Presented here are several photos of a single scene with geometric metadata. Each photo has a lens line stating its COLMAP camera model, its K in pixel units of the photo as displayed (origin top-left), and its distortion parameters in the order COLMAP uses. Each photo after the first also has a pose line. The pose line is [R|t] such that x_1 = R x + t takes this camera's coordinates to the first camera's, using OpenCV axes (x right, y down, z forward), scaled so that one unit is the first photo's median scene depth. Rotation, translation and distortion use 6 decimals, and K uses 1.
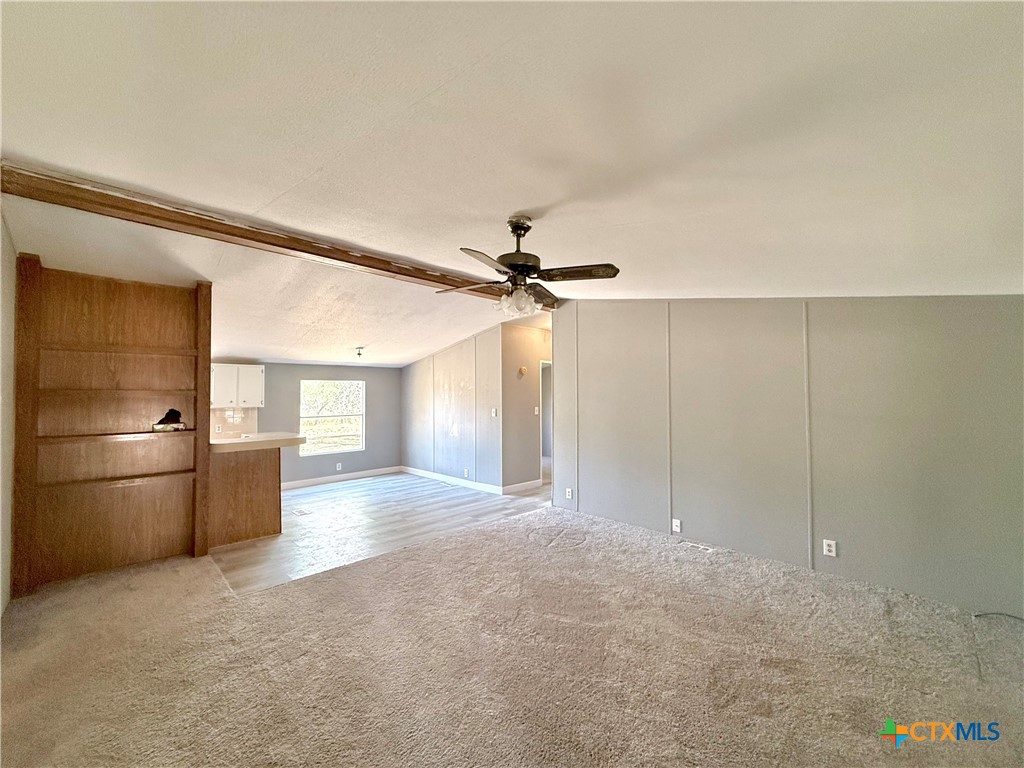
lens RADIAL K [[408.5, 0, 514.7], [0, 408.5, 387.3], [0, 0, 1]] dist [0.000733, -0.000251]
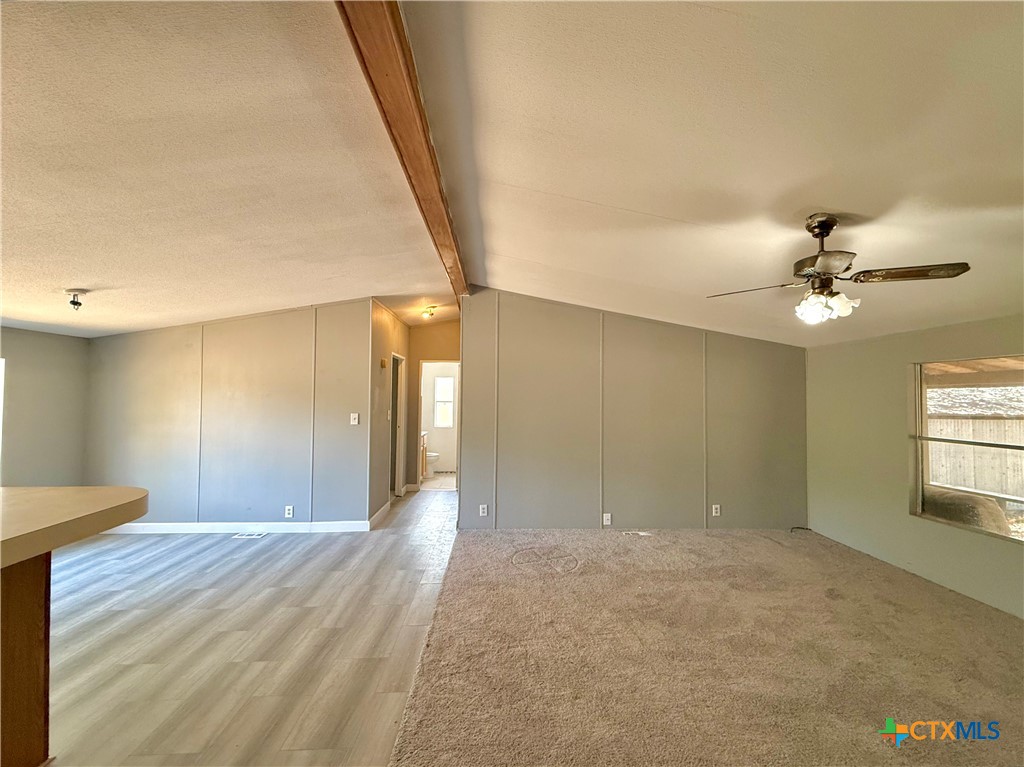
lens RADIAL K [[408.5, 0, 509.3], [0, 408.5, 392.5], [0, 0, 1]] dist [0.000733, -0.000251]
pose [[0.670864, 0.024276, 0.741183, -0.482960], [-0.031852, 0.999485, -0.003906, 0.010926], [-0.740896, -0.020988, 0.671292, 0.381250]]
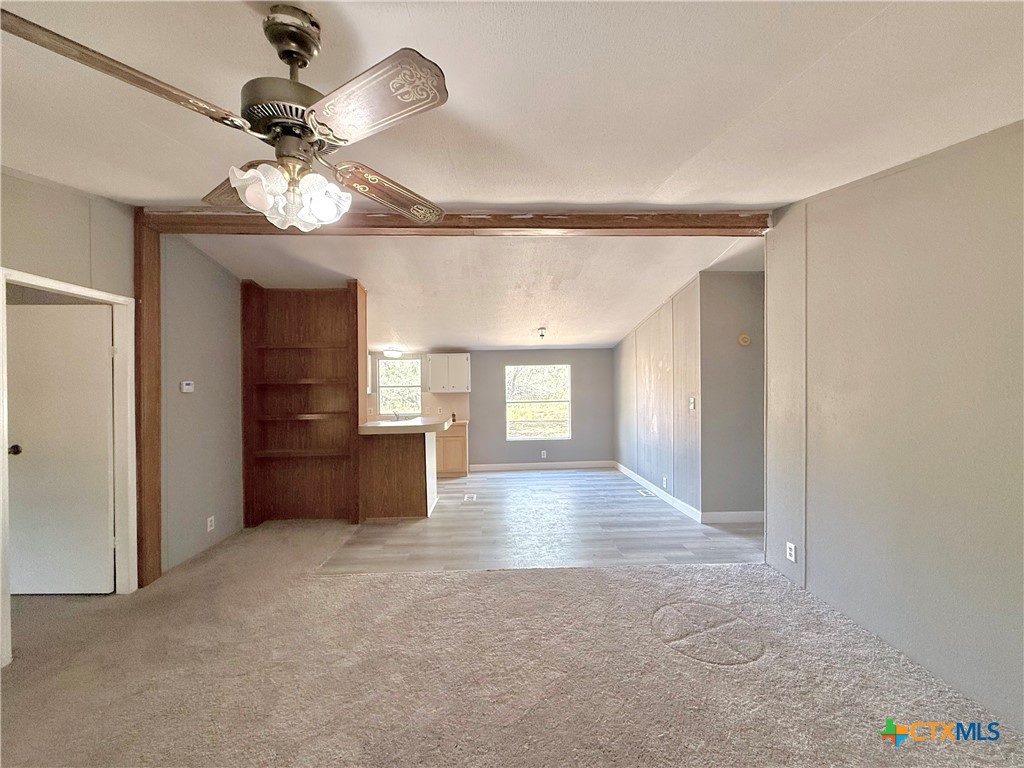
lens RADIAL K [[408.5, 0, 512.3], [0, 408.5, 385.0], [0, 0, 1]] dist [0.000733, -0.000251]
pose [[0.745468, -0.001493, -0.666540, 0.223931], [0.021997, 0.999508, 0.022363, 0.009090], [0.666179, -0.031333, 0.745134, 0.330846]]
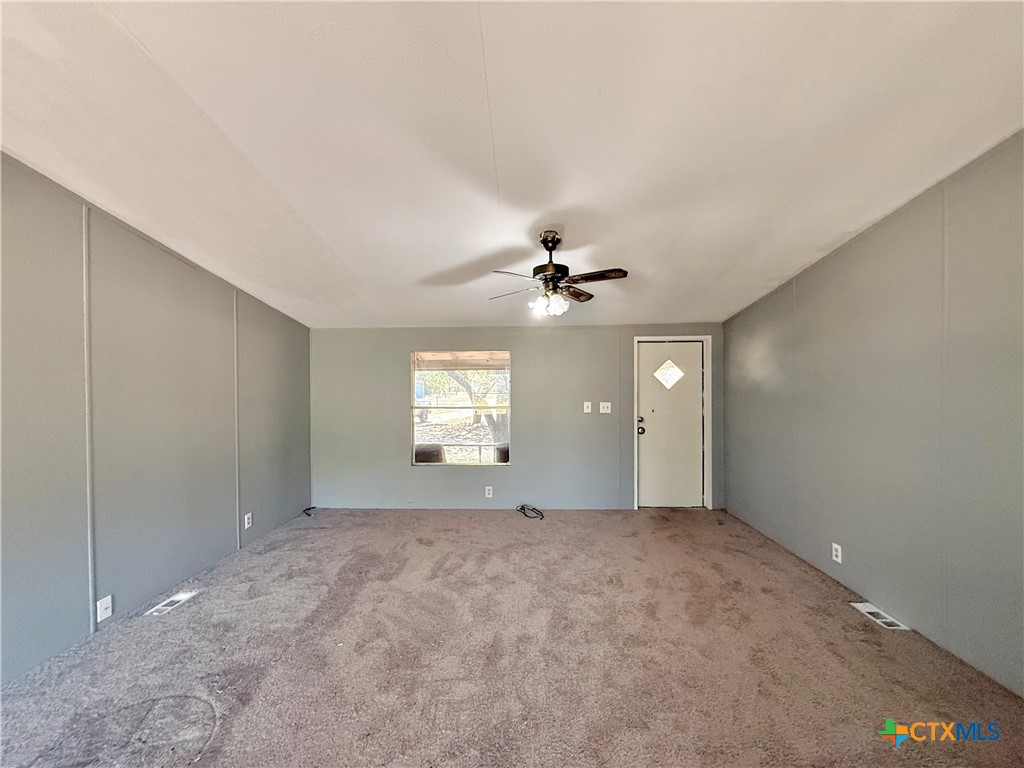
lens RADIAL K [[408.5, 0, 511.0], [0, 408.5, 385.1], [0, 0, 1]] dist [0.000733, -0.000251]
pose [[-0.688425, 0.008114, 0.725262, -0.330426], [-0.006989, 0.999817, -0.017819, 0.028047], [-0.725274, -0.017336, -0.688242, 0.802026]]
